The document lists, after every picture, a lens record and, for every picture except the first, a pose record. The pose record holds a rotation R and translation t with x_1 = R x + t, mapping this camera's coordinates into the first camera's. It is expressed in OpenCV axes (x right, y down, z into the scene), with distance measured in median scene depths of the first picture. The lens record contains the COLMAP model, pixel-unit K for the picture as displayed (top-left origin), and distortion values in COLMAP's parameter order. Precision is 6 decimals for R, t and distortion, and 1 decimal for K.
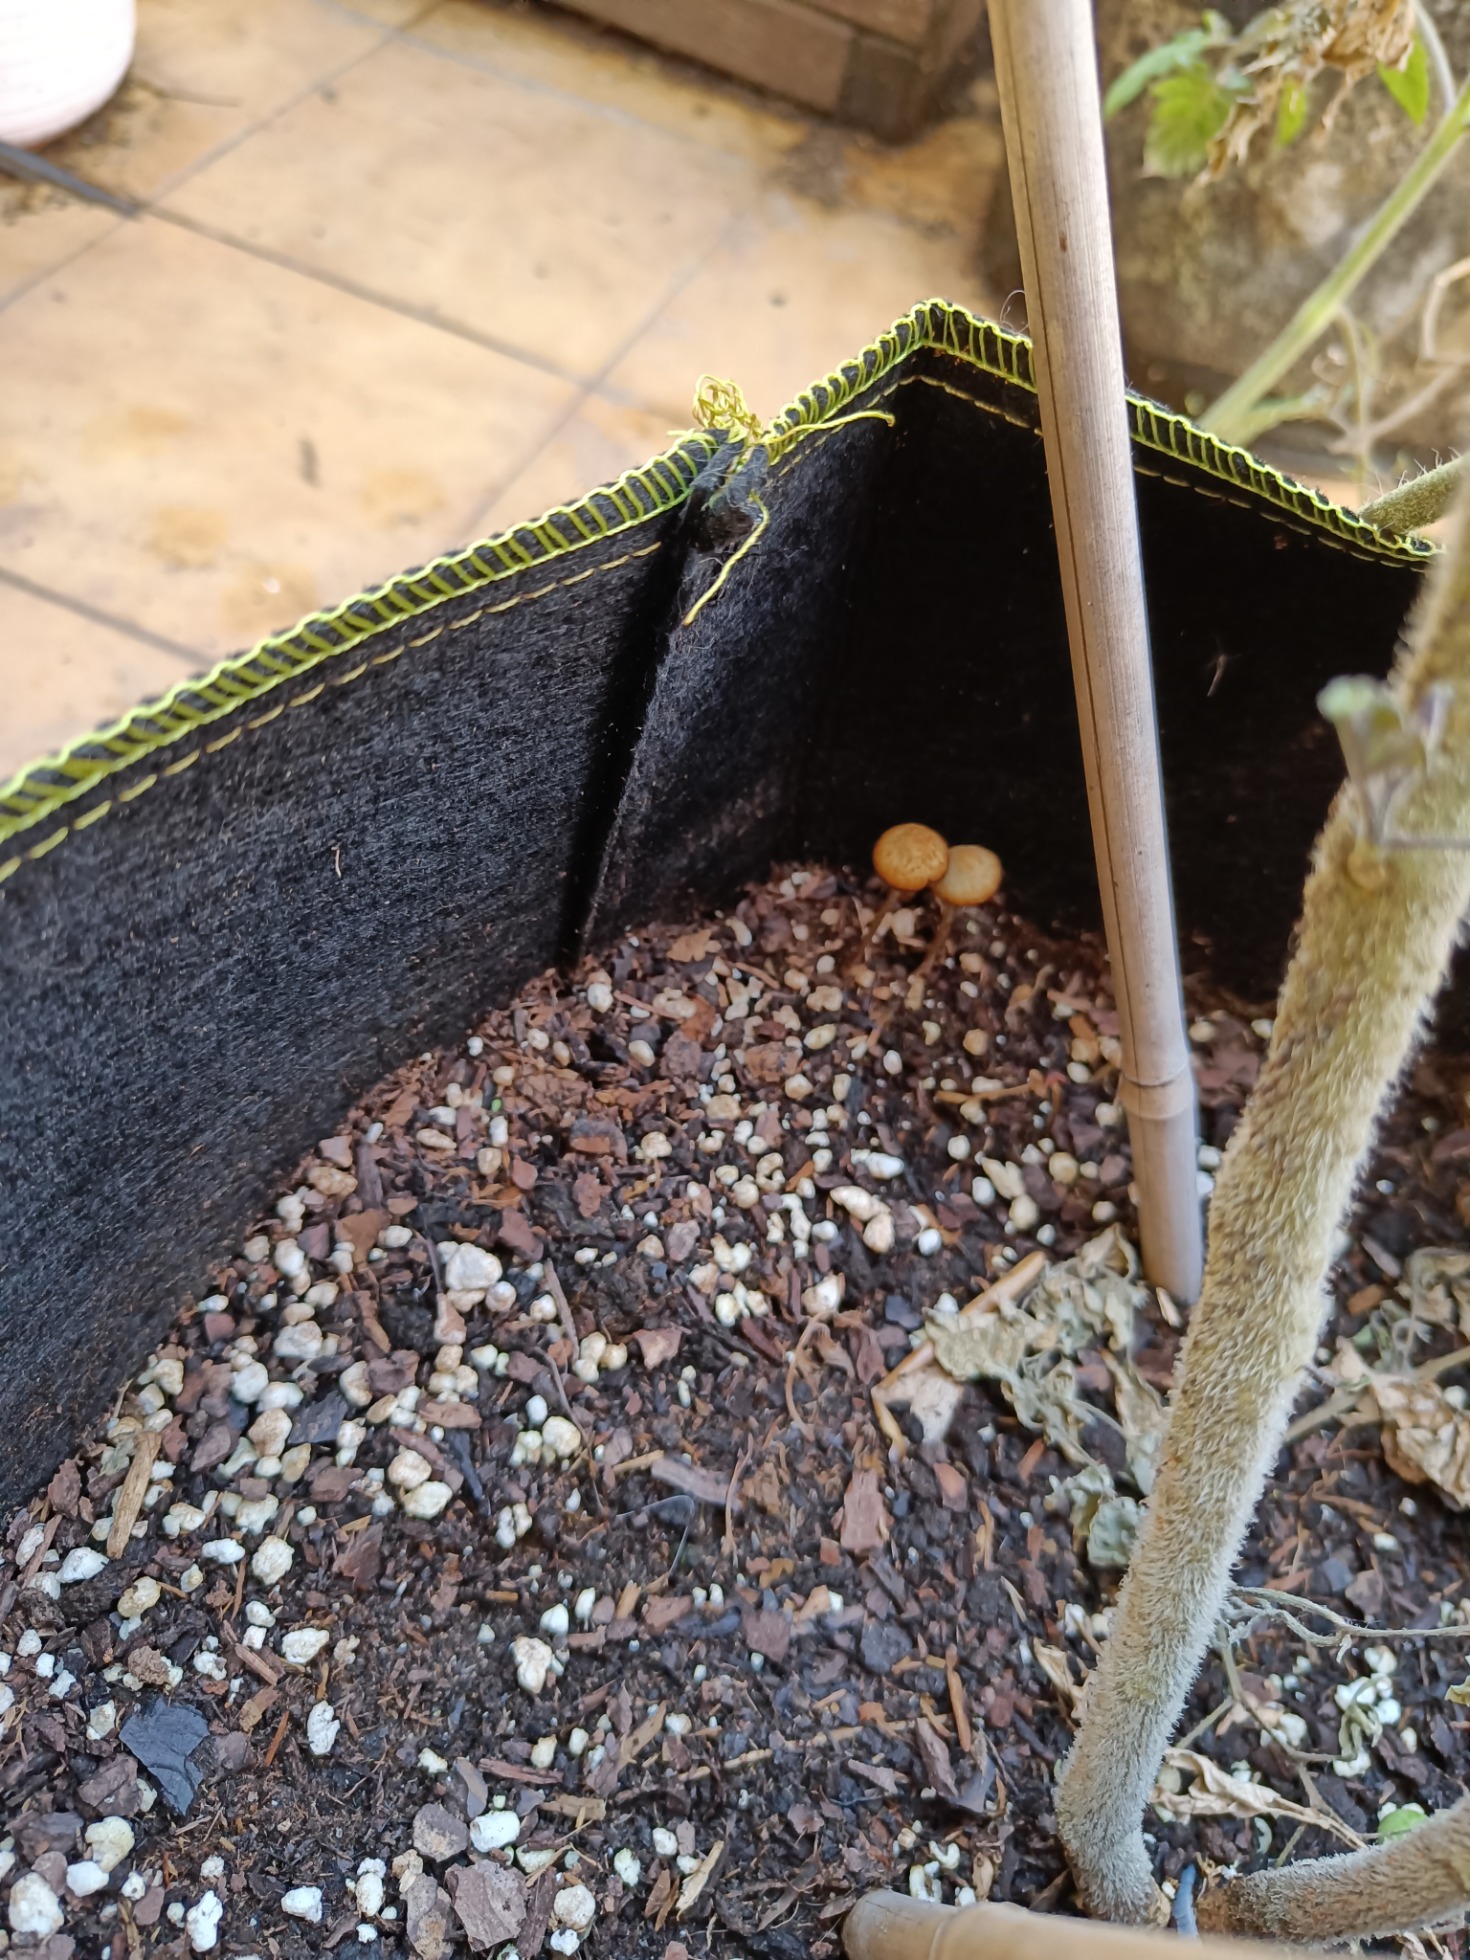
lens RADIAL K [[1477.6, 0, 735.0], [0, 1477.6, 980.0], [0, 0, 1]] dist [-0.000401, -0.000021]
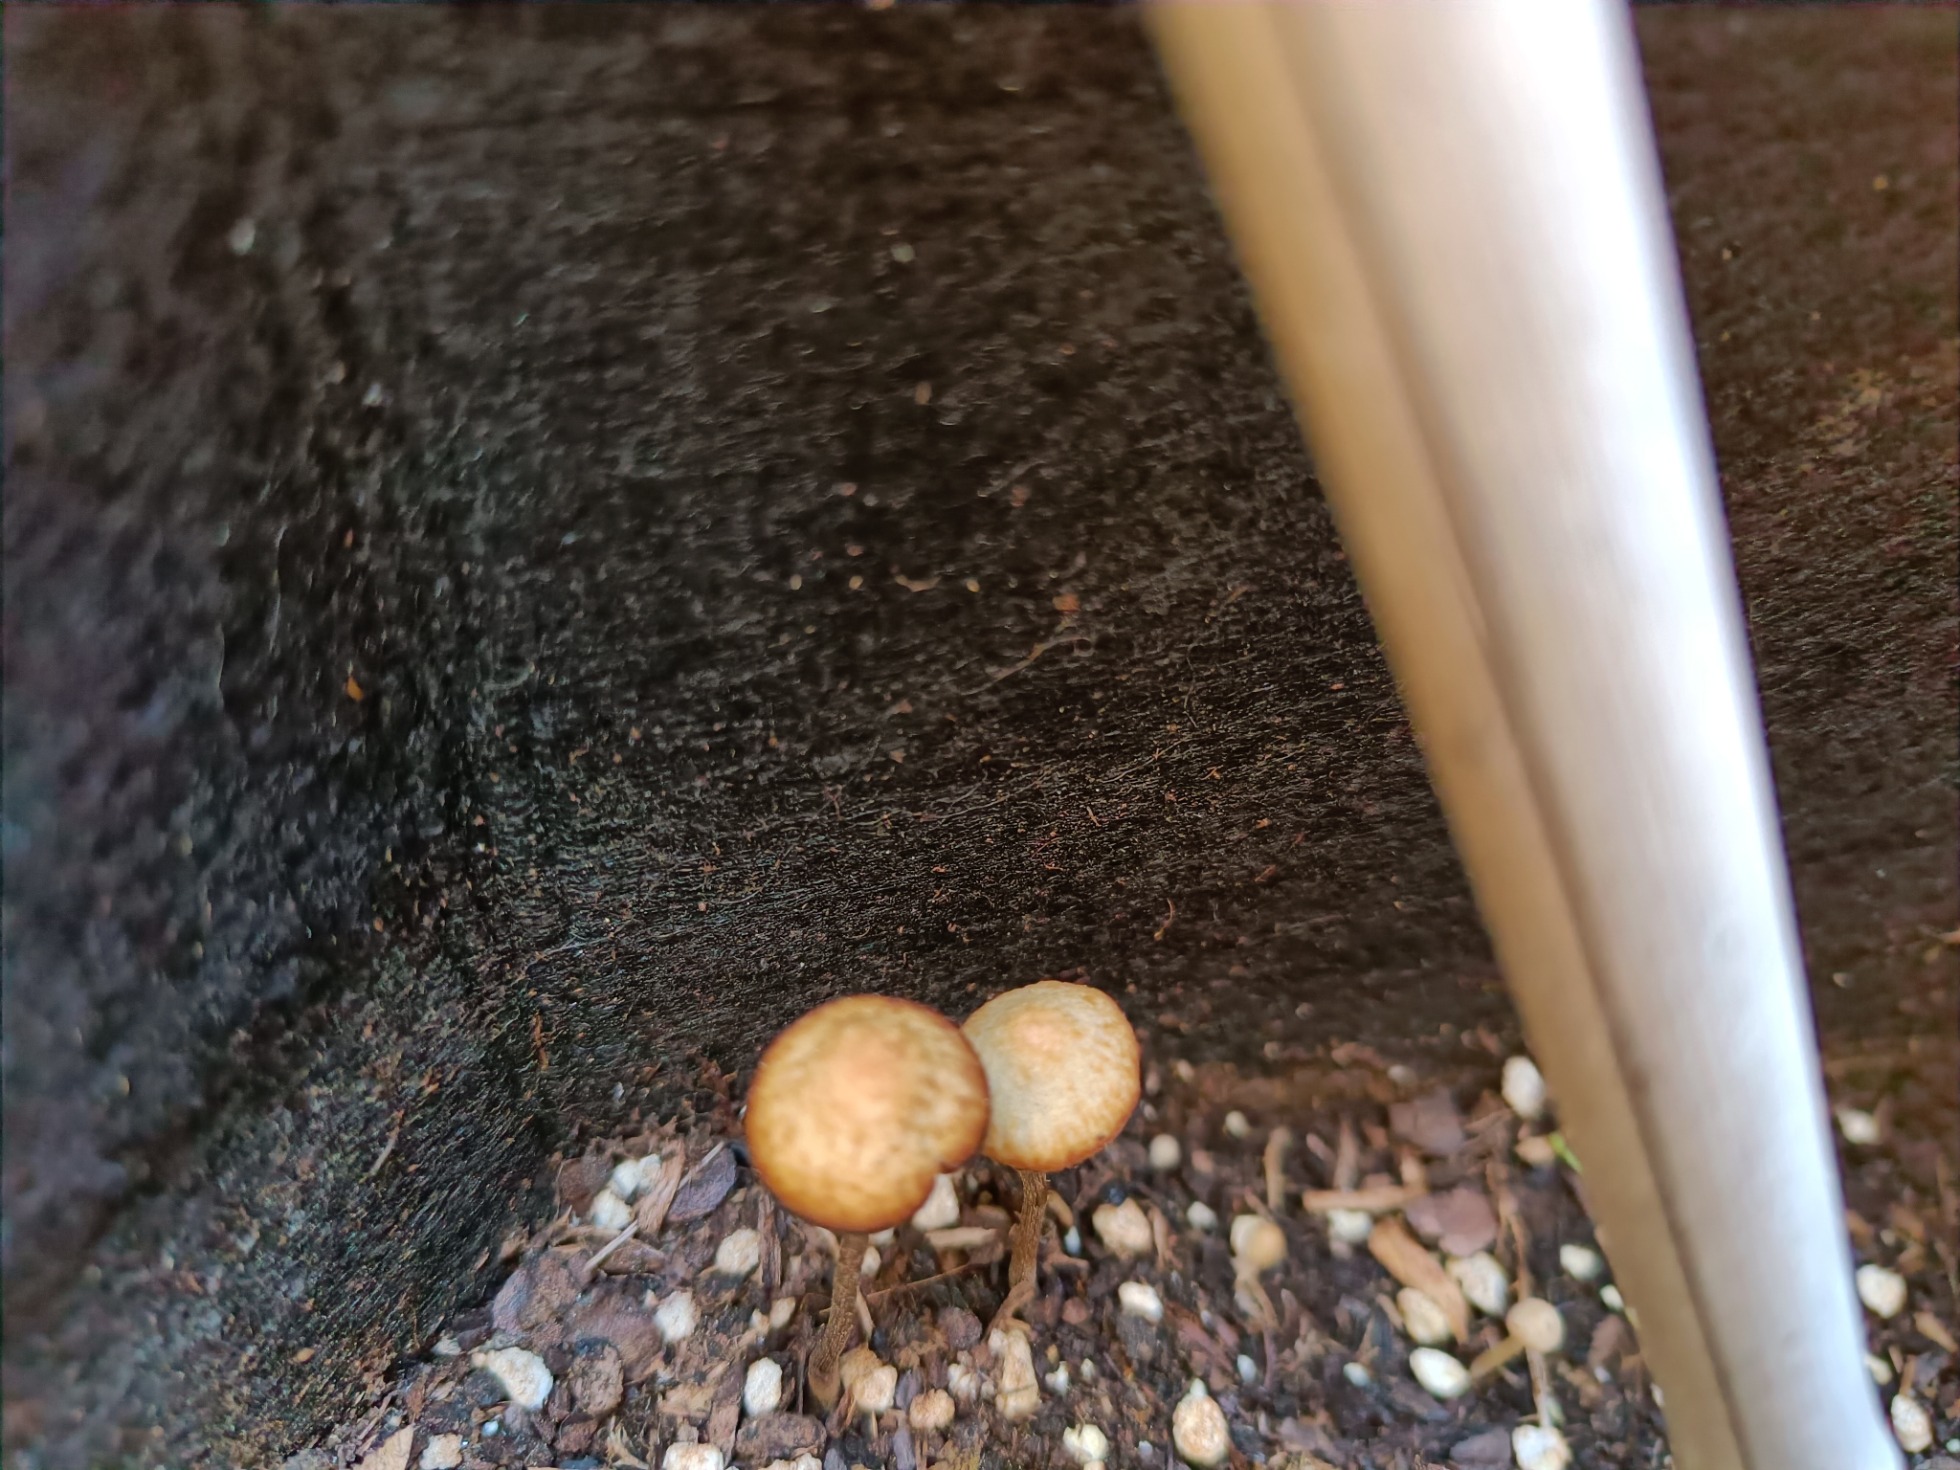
lens RADIAL K [[1477.6, 0, 980.0], [0, 1477.6, 735.0], [0, 0, 1]] dist [-0.000401, -0.000021]
pose [[0.944511, -0.293225, 0.148049, 0.104942], [0.313627, 0.939012, -0.141049, -0.093991], [-0.097661, 0.179654, 0.978870, 0.598390]]
